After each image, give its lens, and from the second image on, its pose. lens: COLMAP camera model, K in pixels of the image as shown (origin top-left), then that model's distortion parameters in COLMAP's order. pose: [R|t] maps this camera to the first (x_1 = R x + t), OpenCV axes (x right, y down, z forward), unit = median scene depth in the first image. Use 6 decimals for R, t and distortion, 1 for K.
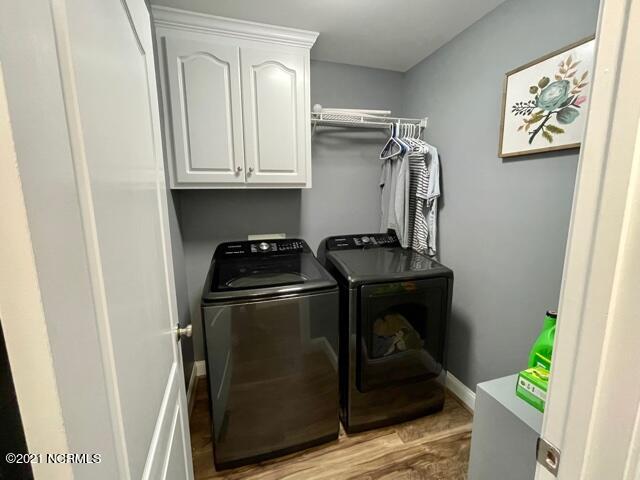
lens RADIAL K [[266.1, 0, 322.6], [0, 266.1, 234.7], [0, 0, 1]] dist [-0.004588, -0.000225]
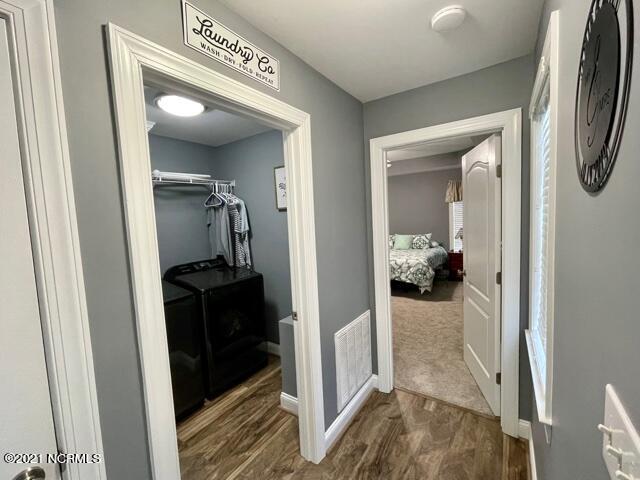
lens RADIAL K [[266.1, 0, 320.6], [0, 266.1, 236.9], [0, 0, 1]] dist [-0.004588, -0.000225]
pose [[0.773650, -0.079672, 0.628584, -0.227991], [0.138532, 0.989330, -0.045106, 0.023783], [-0.618284, 0.121975, 0.776432, -0.487650]]
